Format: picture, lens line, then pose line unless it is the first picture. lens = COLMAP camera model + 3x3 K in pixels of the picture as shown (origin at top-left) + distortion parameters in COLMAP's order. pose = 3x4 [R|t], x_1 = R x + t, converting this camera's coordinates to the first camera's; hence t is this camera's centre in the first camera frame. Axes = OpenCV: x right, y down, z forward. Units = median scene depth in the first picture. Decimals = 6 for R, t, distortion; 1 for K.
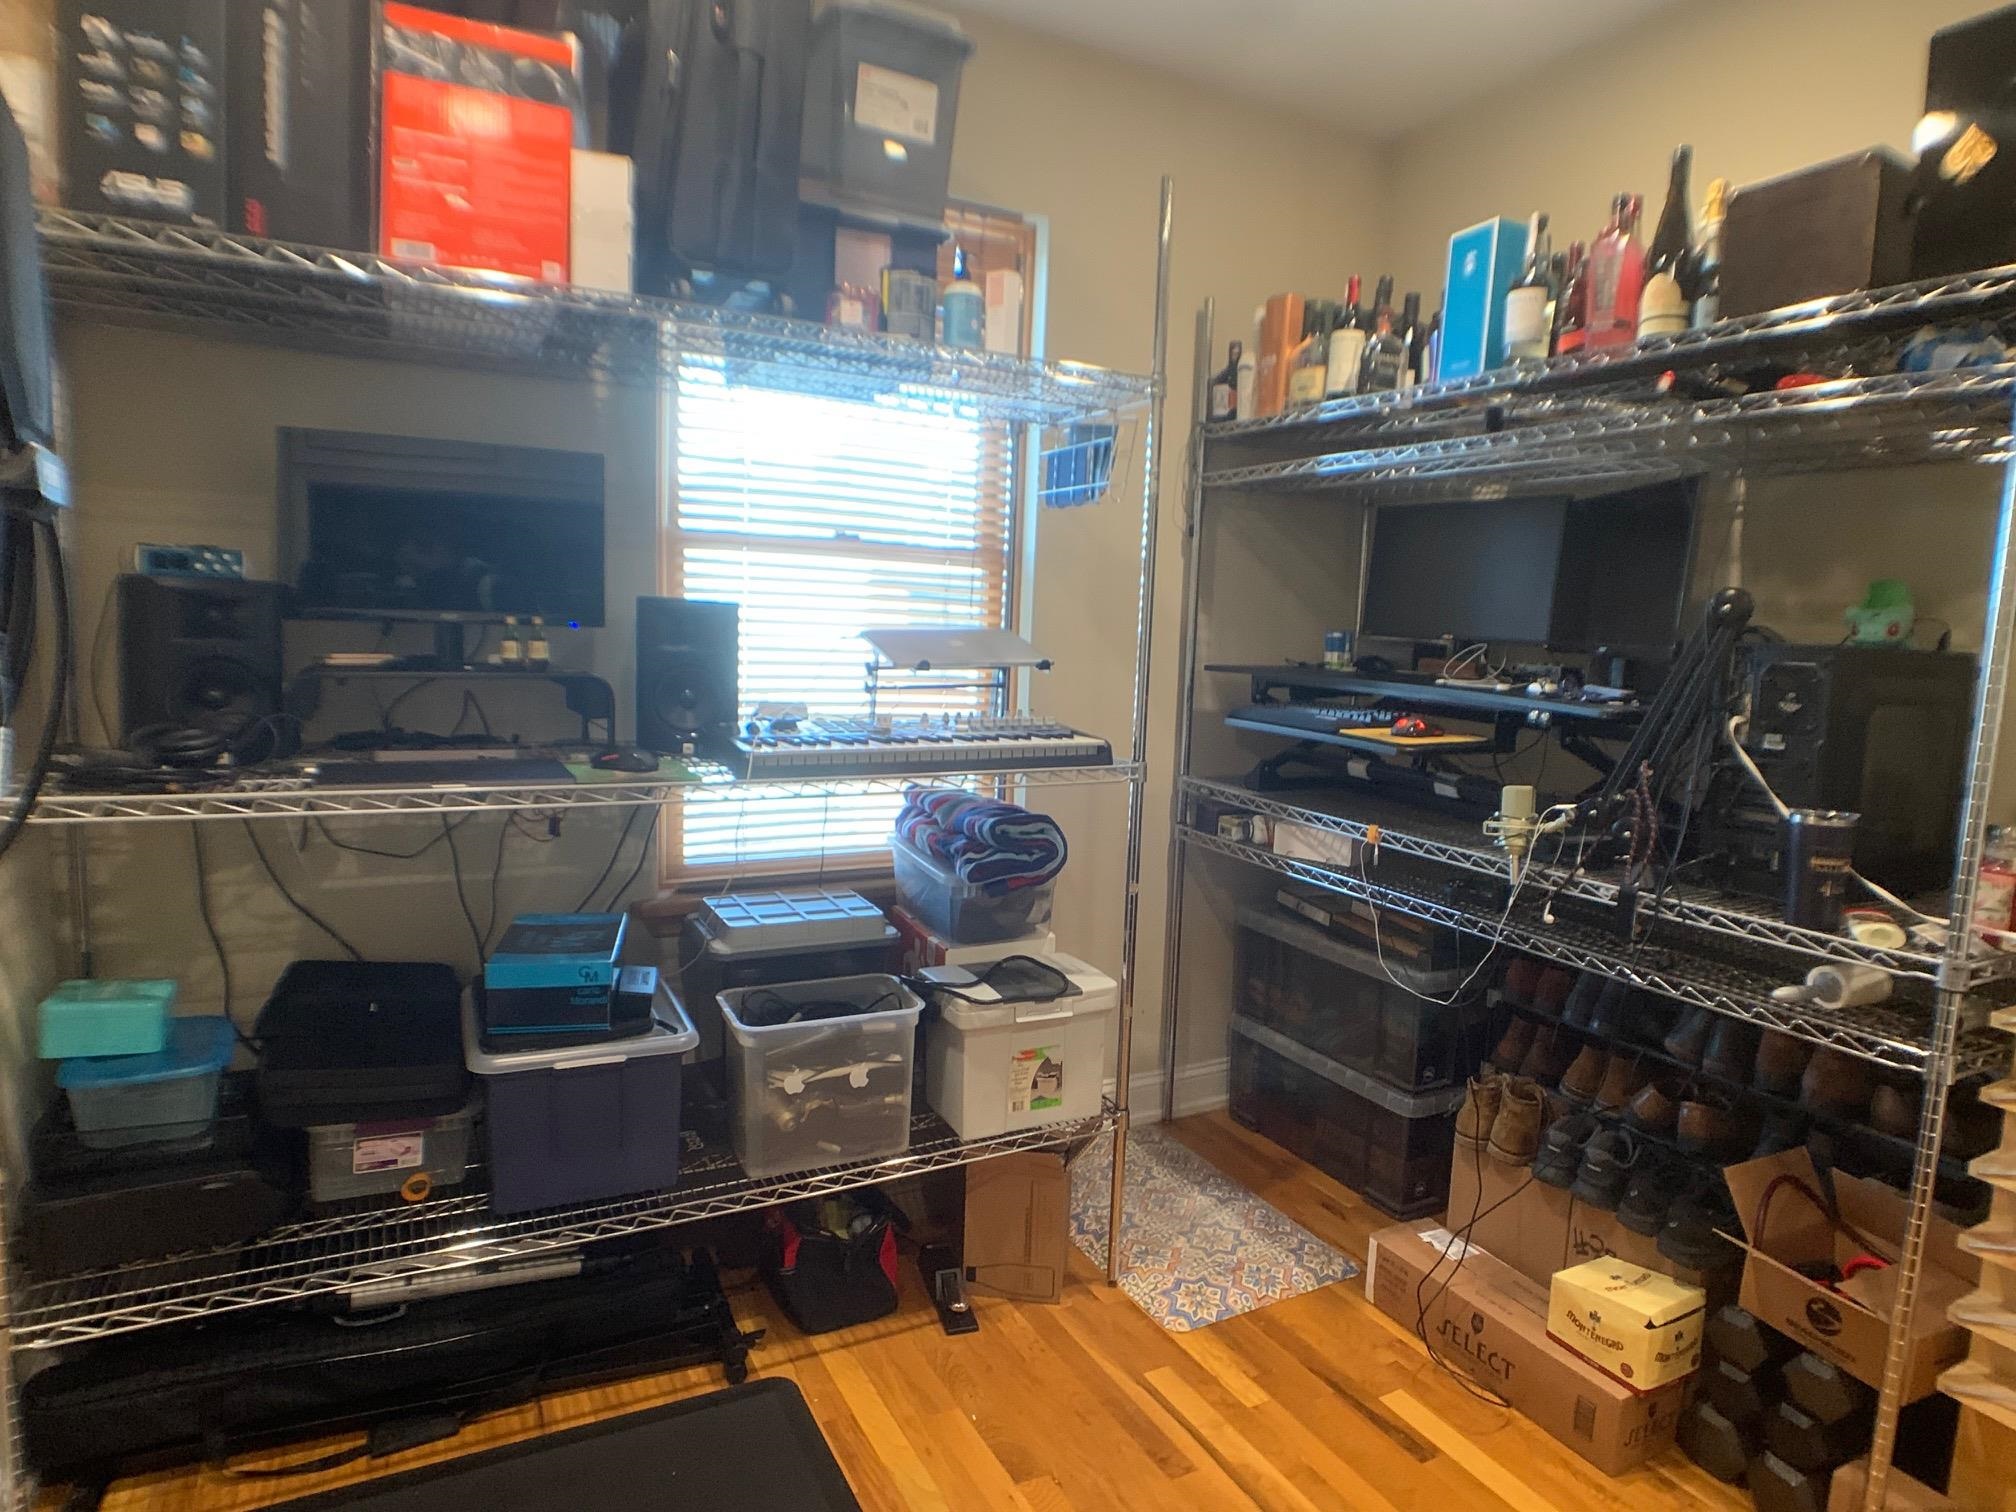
lens RADIAL K [[1173.6, 0, 1009.0], [0, 1173.6, 745.8], [0, 0, 1]] dist [-0.048755, 0.015027]
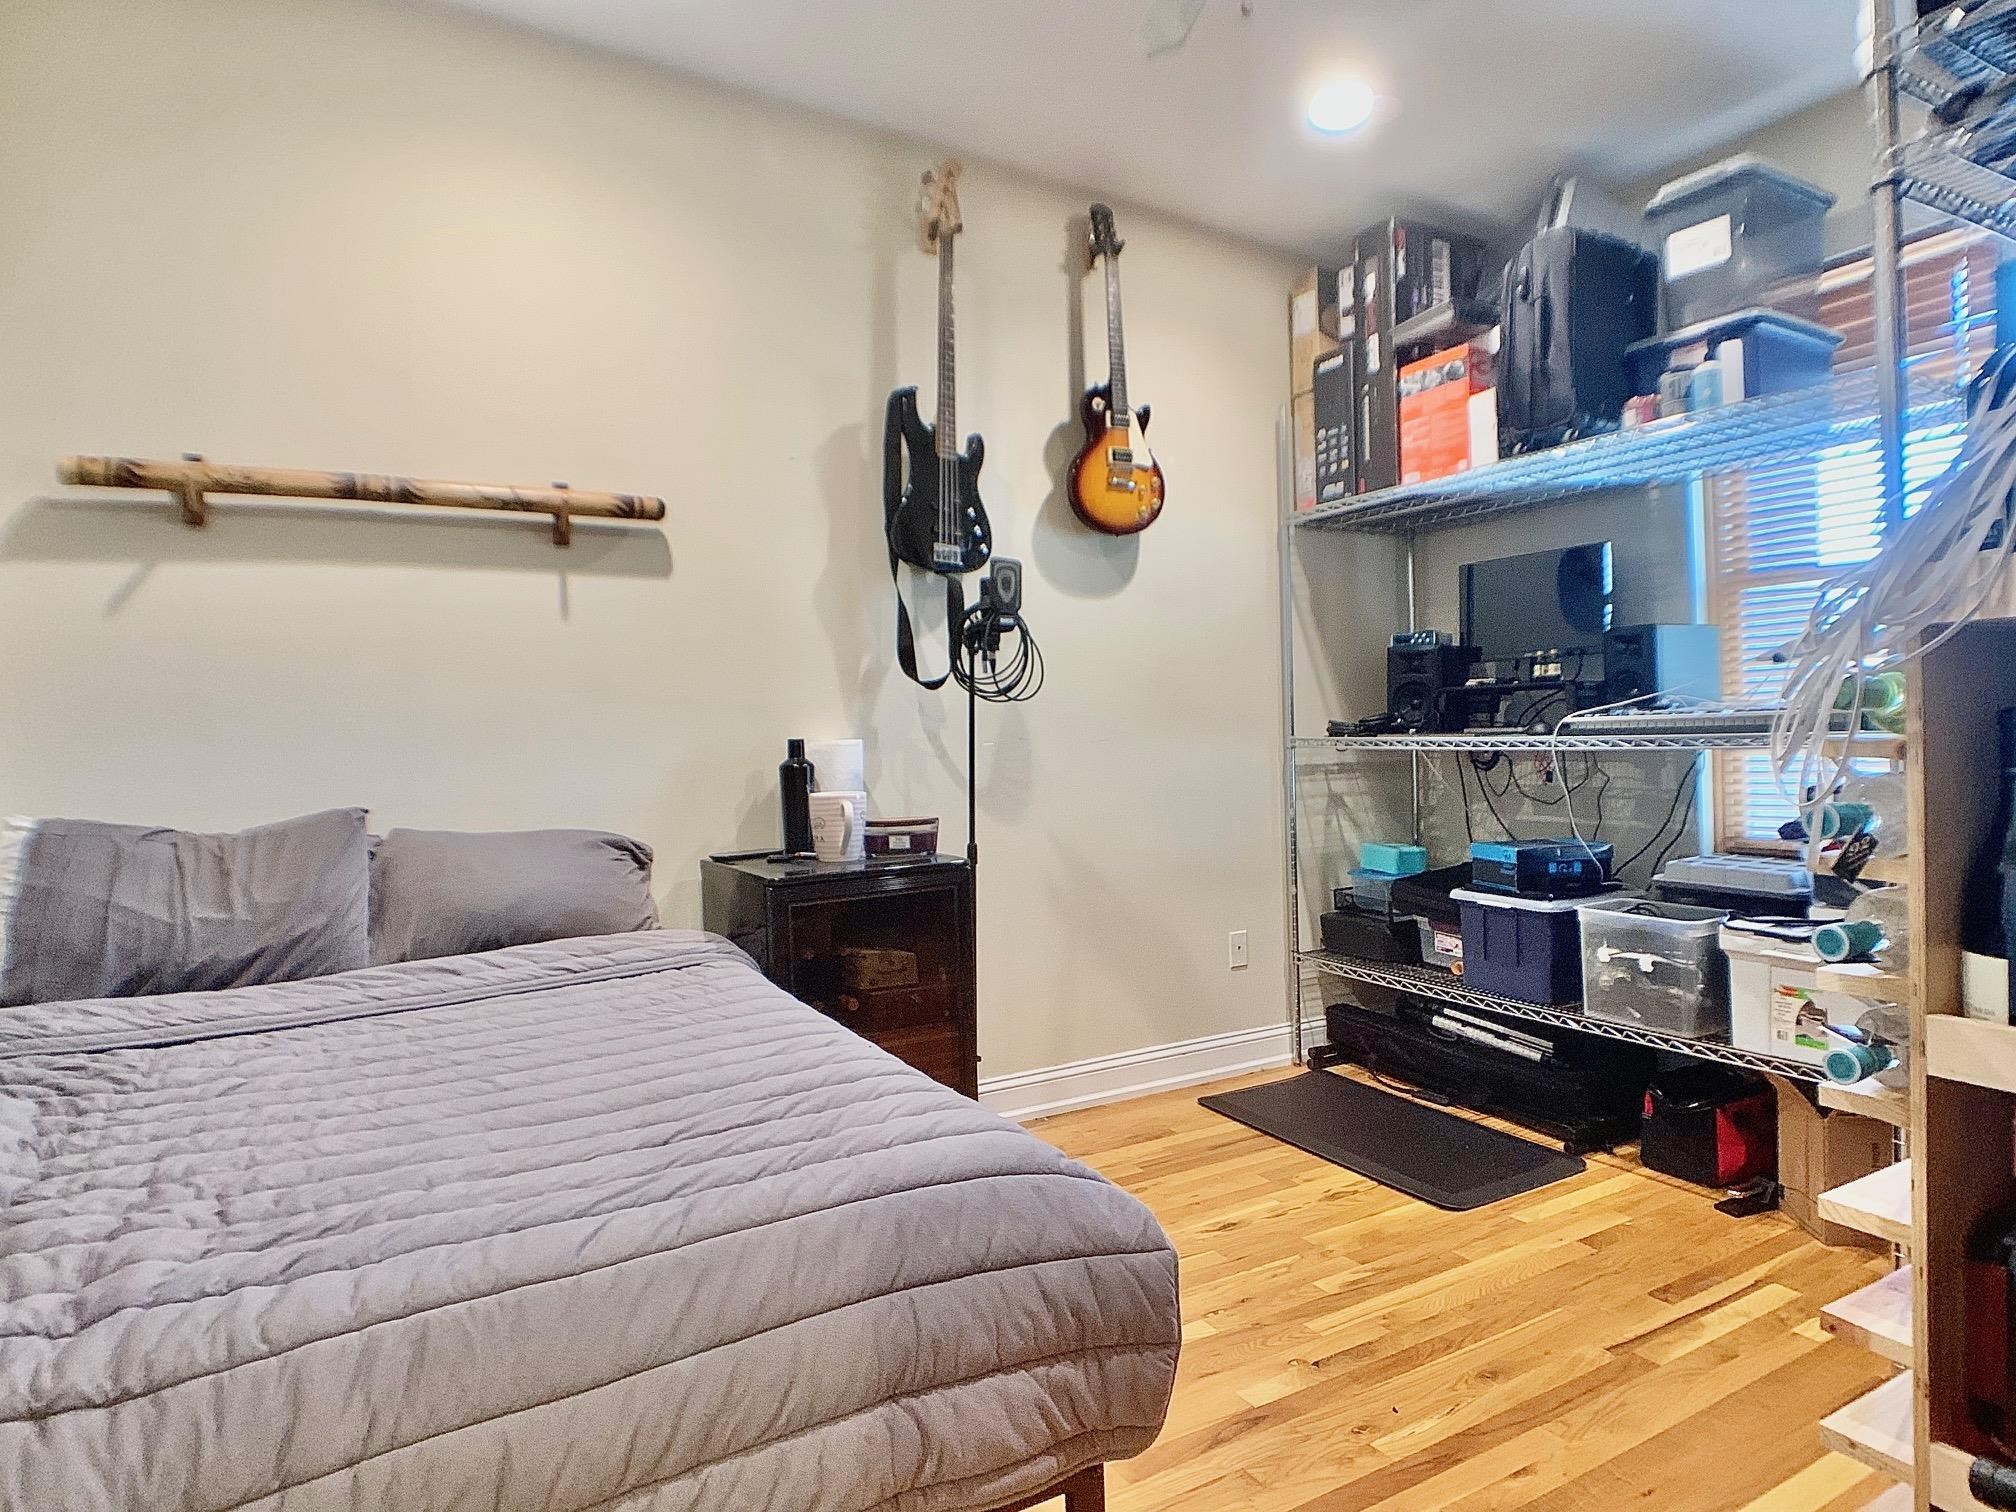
lens RADIAL K [[1173.6, 0, 1003.3], [0, 1173.6, 752.7], [0, 0, 1]] dist [-0.048755, 0.015027]
pose [[-0.002659, -0.018426, -0.999827, 1.323309], [-0.080872, 0.996559, -0.018150, 0.135334], [0.996721, 0.080810, -0.004140, 0.265192]]
